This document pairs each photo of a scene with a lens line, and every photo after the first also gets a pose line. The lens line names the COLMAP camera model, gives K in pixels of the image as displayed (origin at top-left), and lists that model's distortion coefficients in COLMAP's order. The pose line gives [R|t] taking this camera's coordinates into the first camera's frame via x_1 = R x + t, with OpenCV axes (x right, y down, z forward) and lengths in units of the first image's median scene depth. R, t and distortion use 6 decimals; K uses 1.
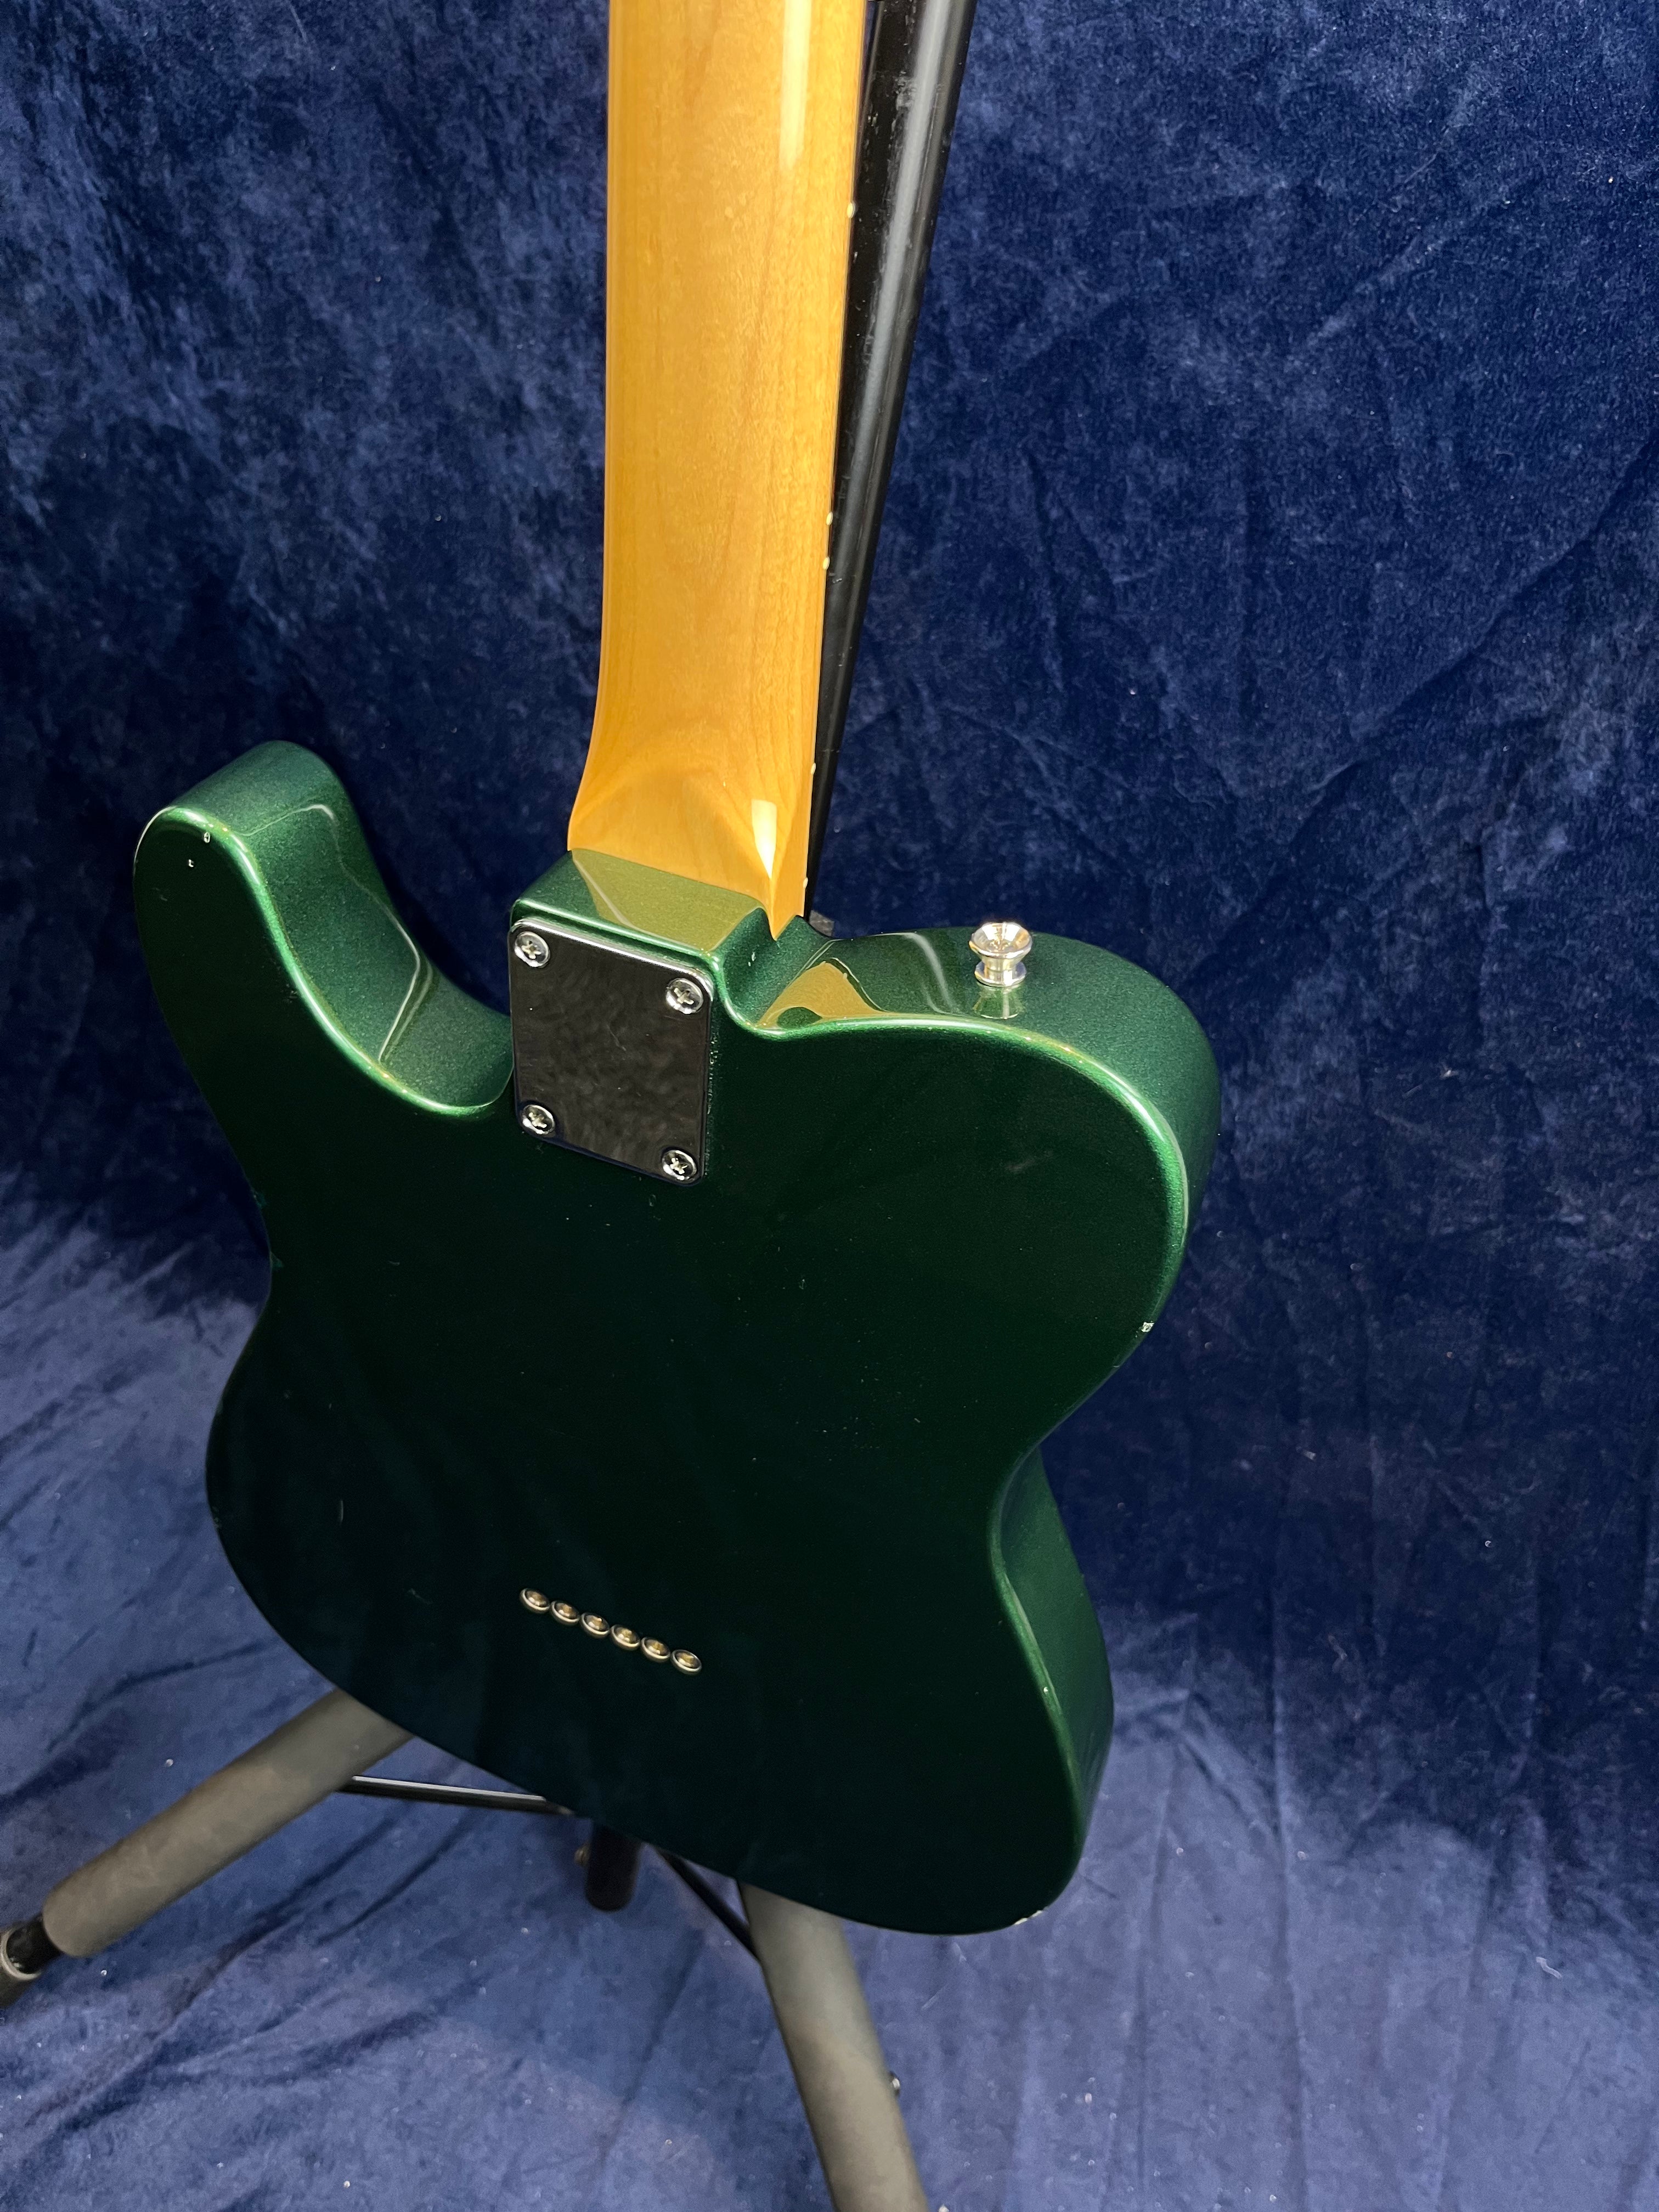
lens RADIAL K [[1702.4, 0, 847.0], [0, 1702.4, 1100.6], [0, 0, 1]] dist [0.057582, -0.091422]
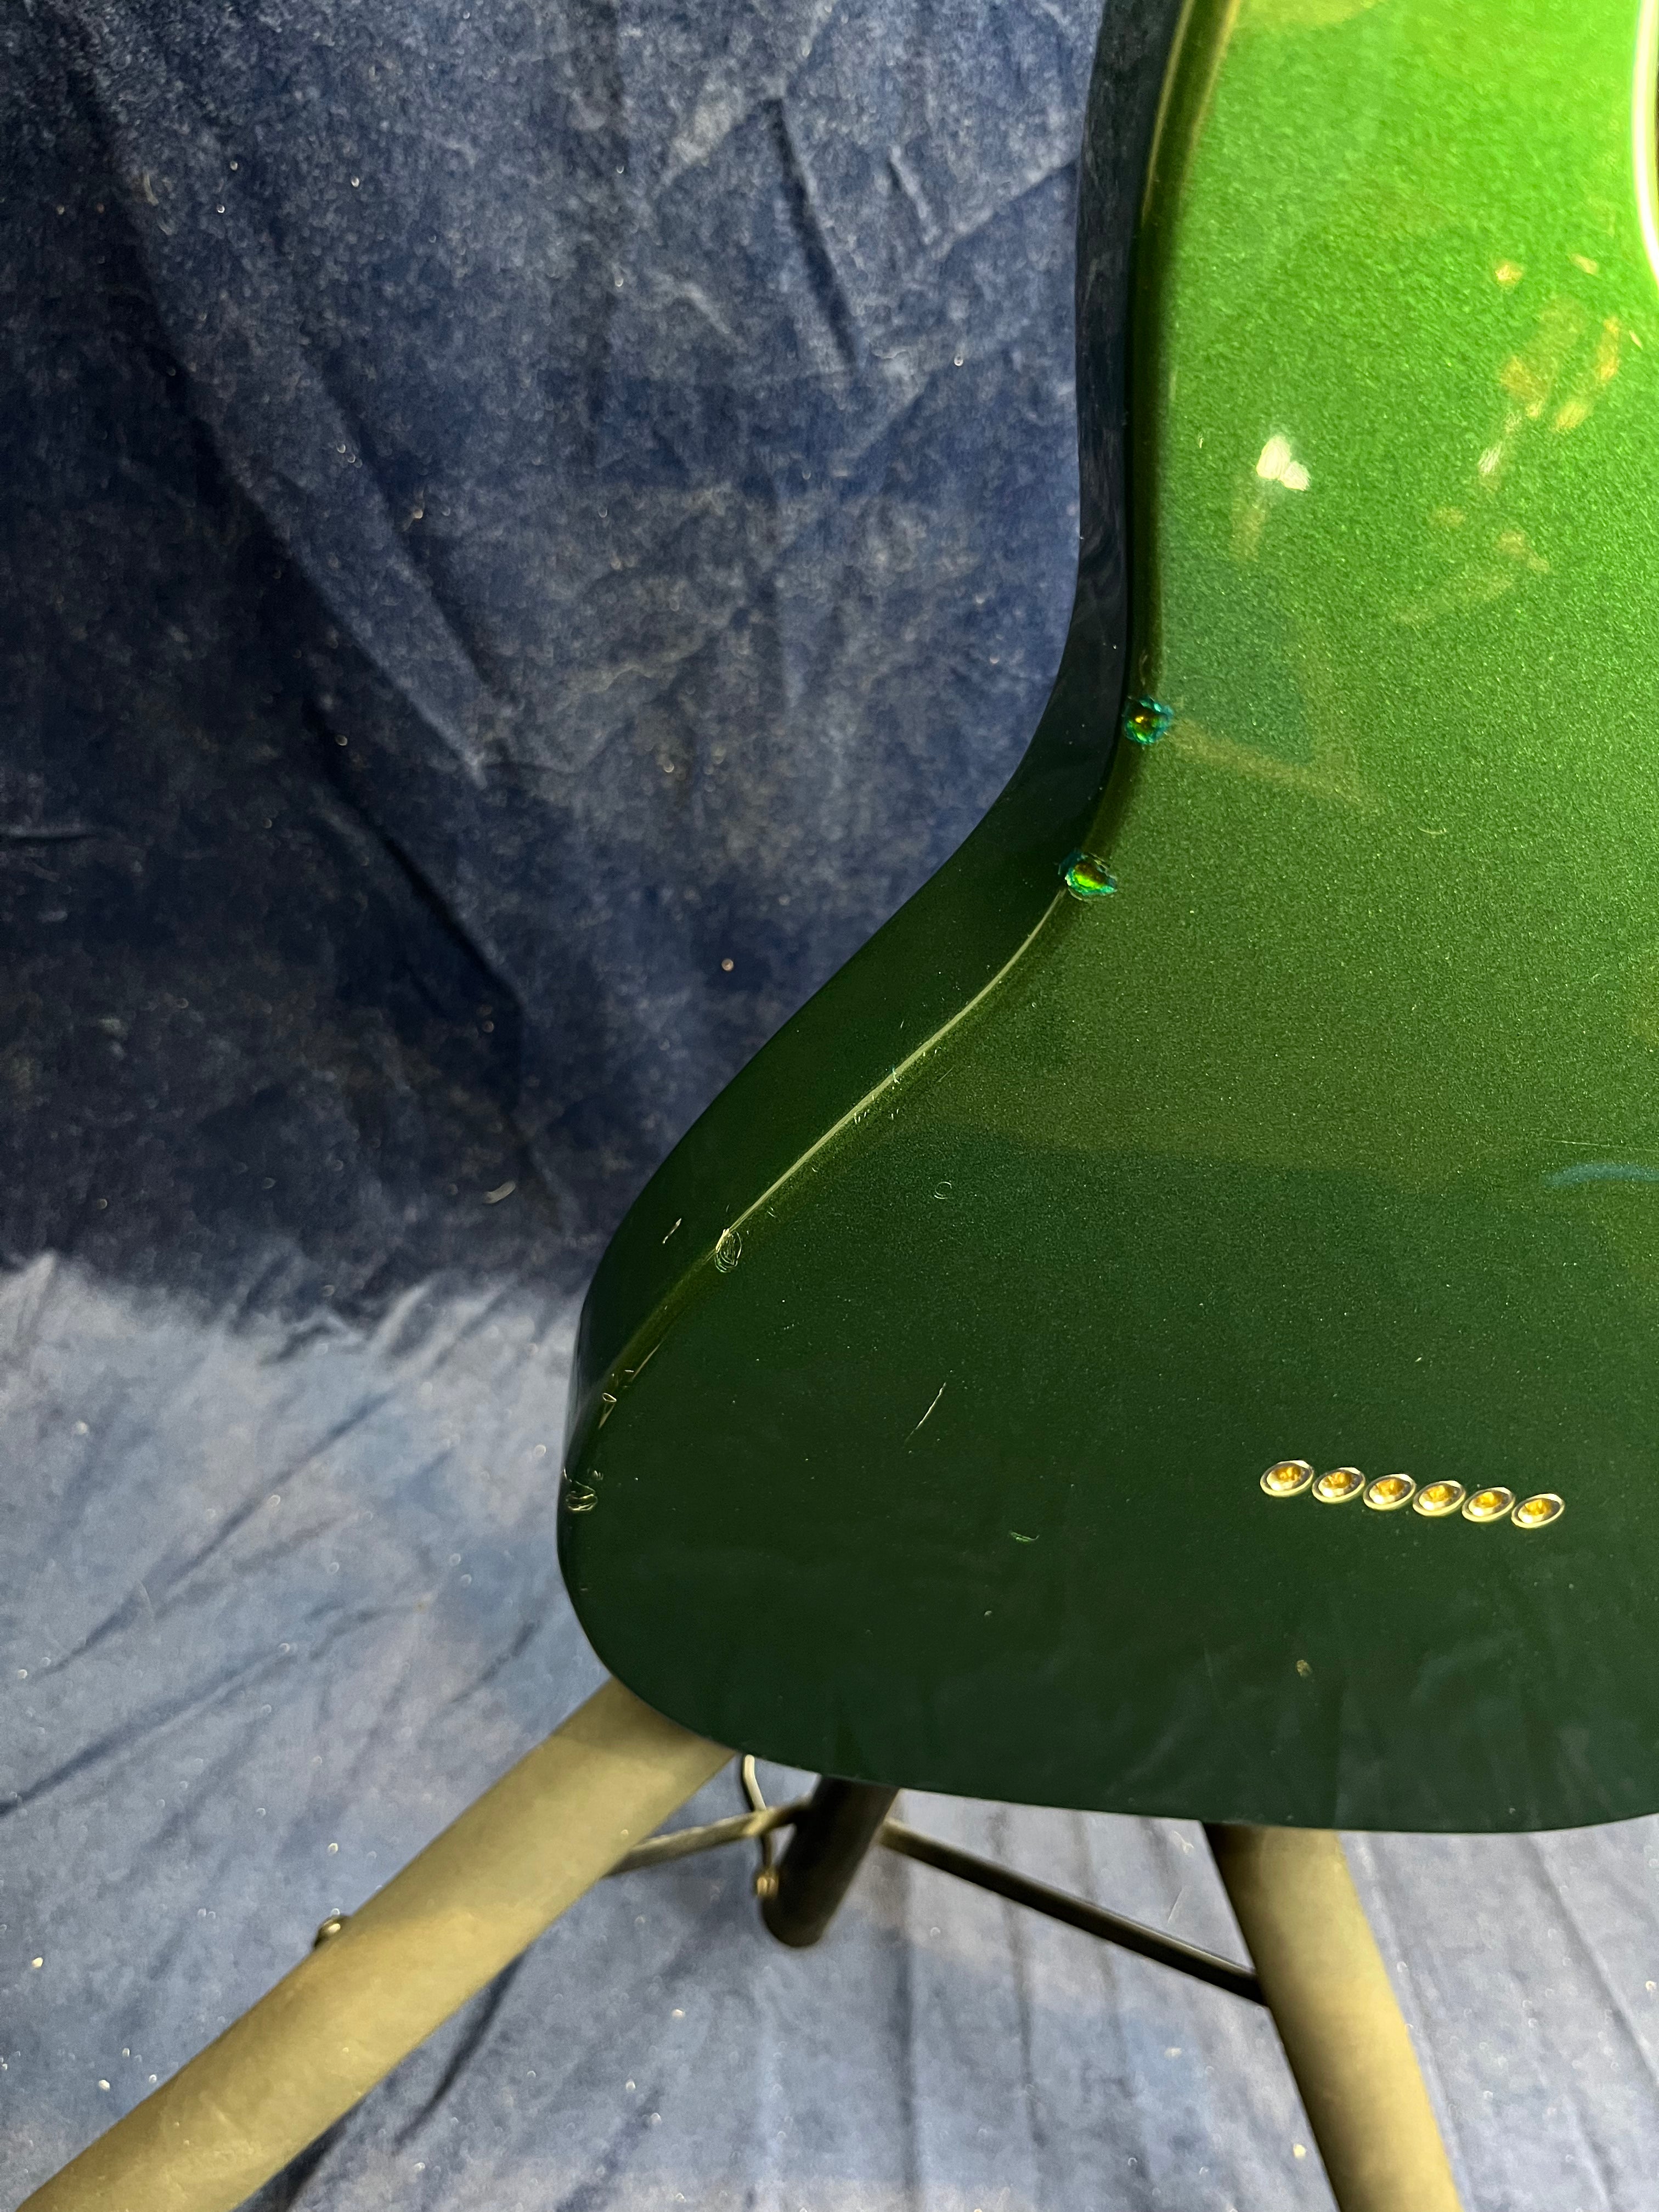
lens RADIAL K [[1721.0, 0, 852.6], [0, 1721.0, 1104.1], [0, 0, 1]] dist [0.062971, -0.123312]
pose [[0.901090, -0.147413, 0.407805, -0.396938], [0.113114, 0.987790, 0.107128, 0.059724], [-0.418618, -0.050403, 0.906763, 0.396222]]
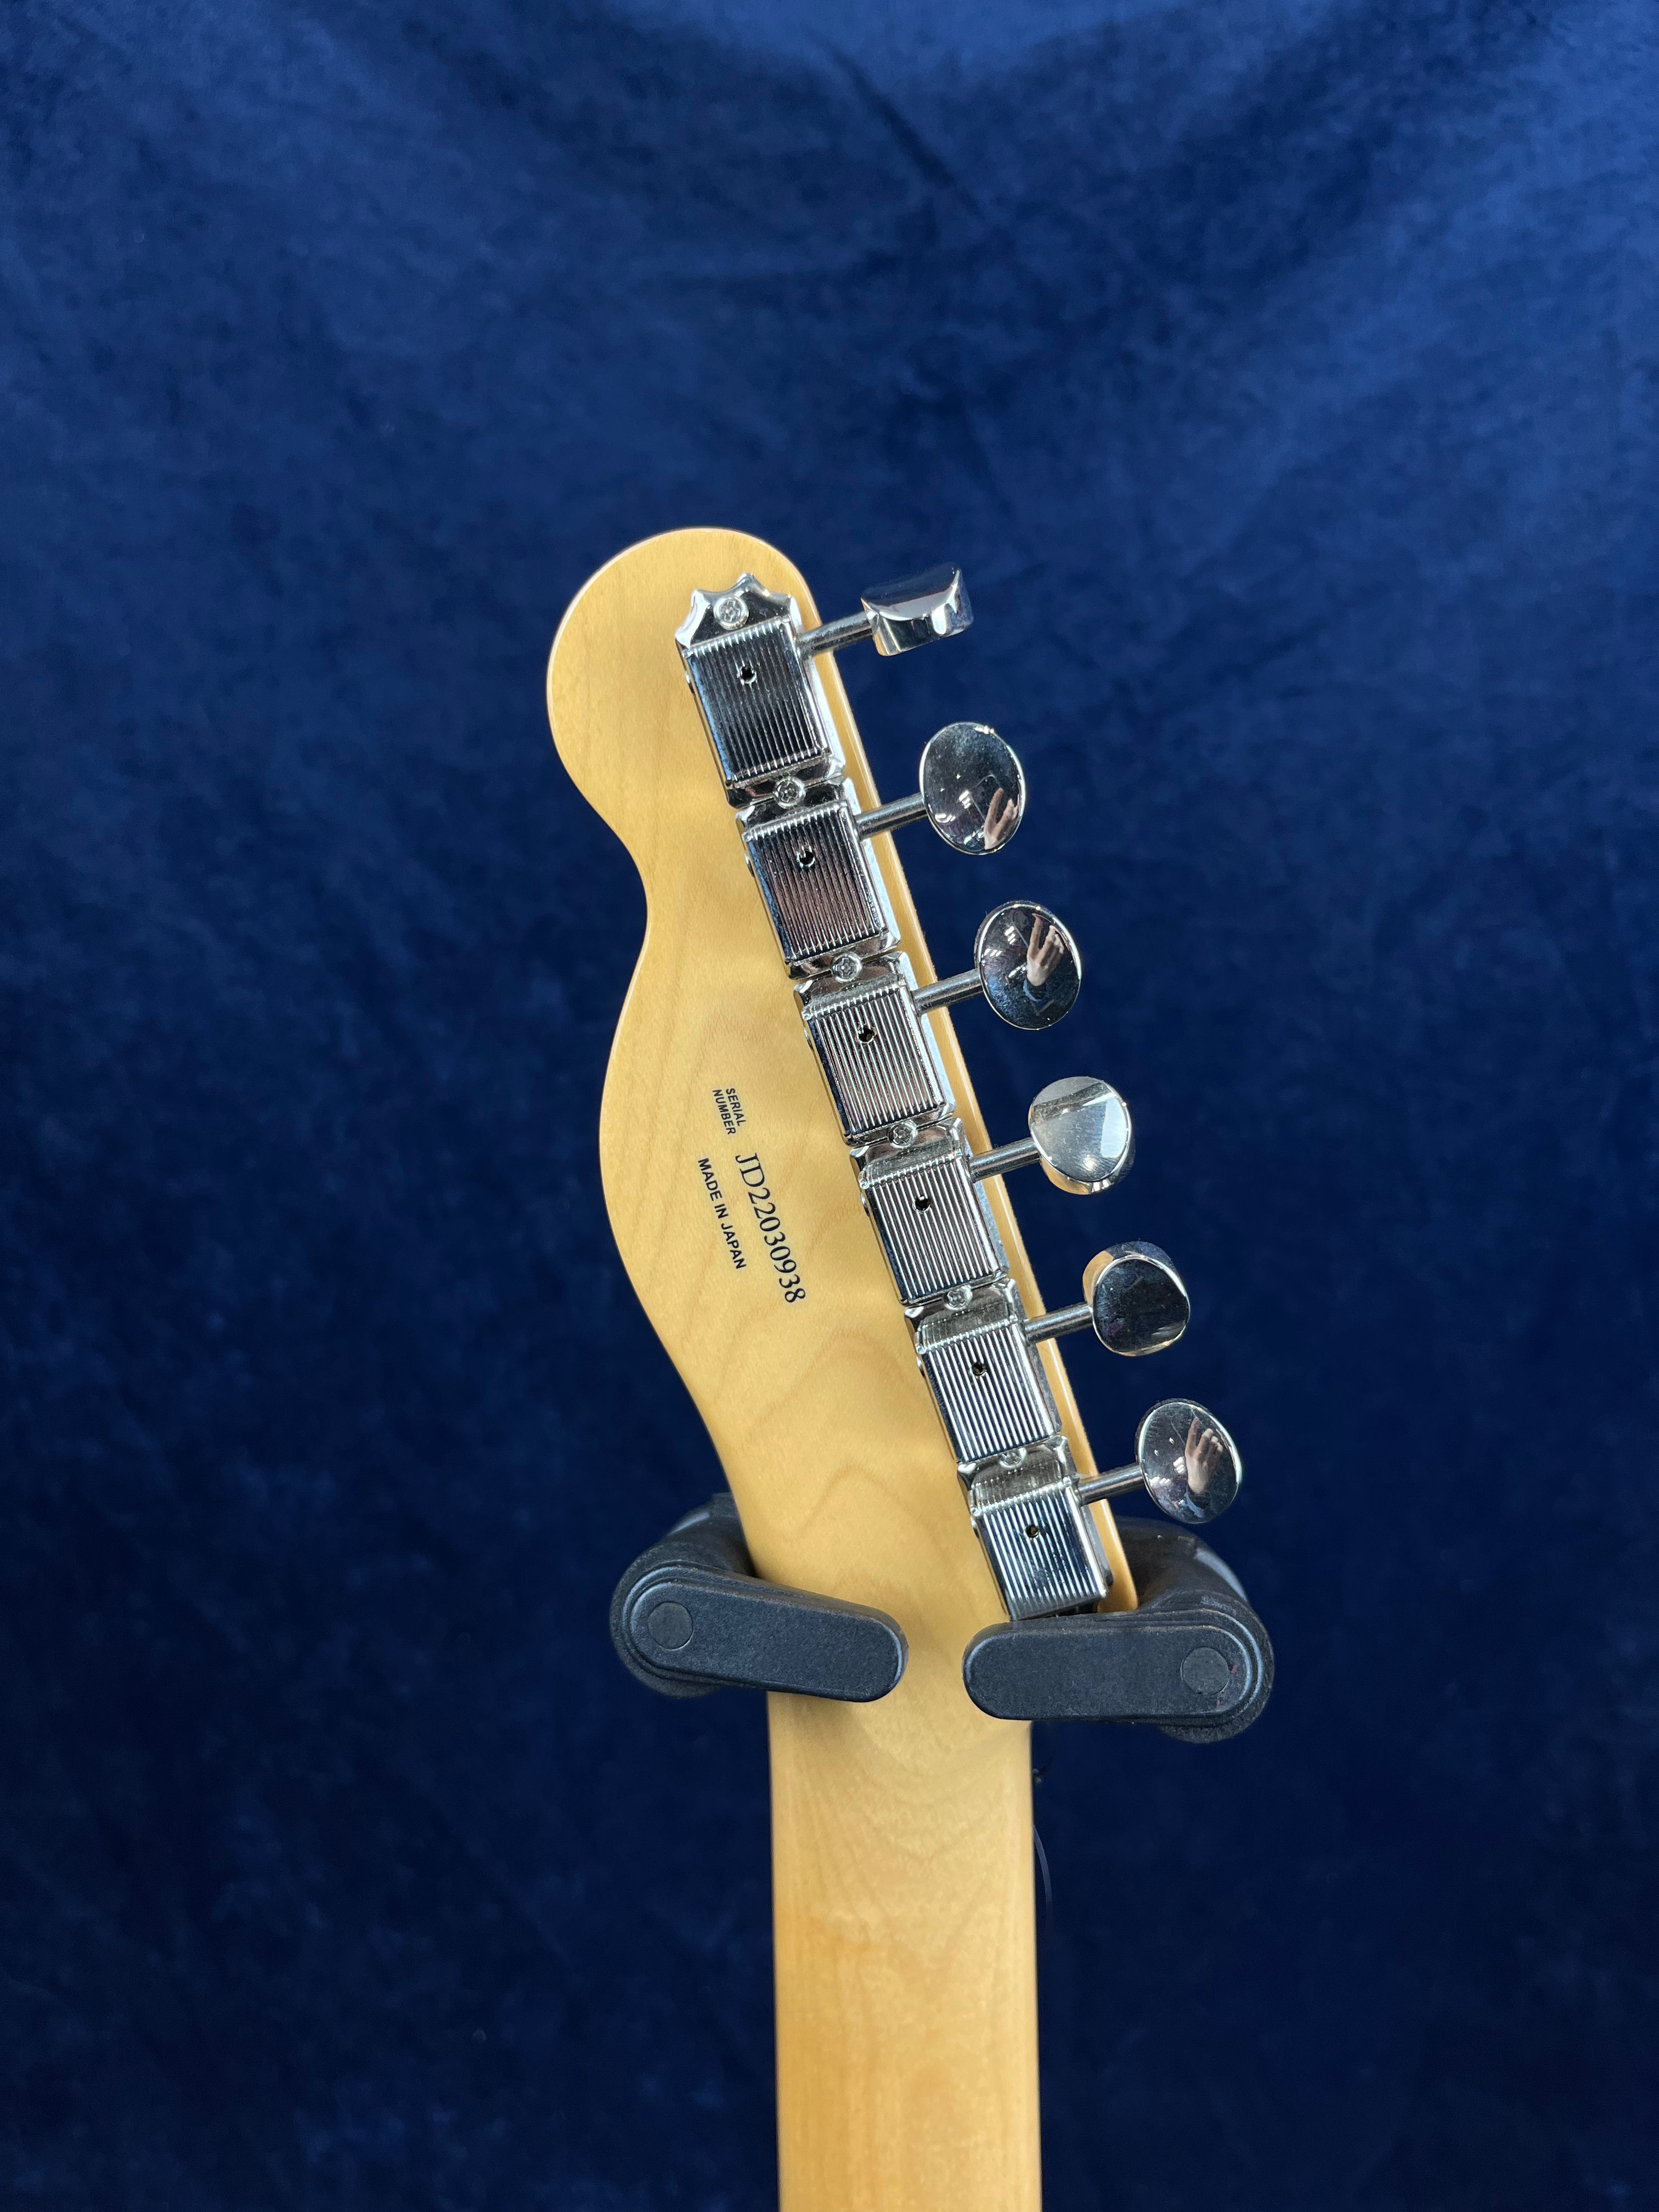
lens RADIAL K [[1692.3, 0, 841.0], [0, 1692.3, 1088.3], [0, 0, 1]] dist [0.004031, -0.038037]
pose [[0.940191, -0.163387, 0.298908, -0.092708], [0.288696, 0.847945, -0.444572, -0.456467], [-0.180820, 0.504276, 0.844399, -0.133108]]
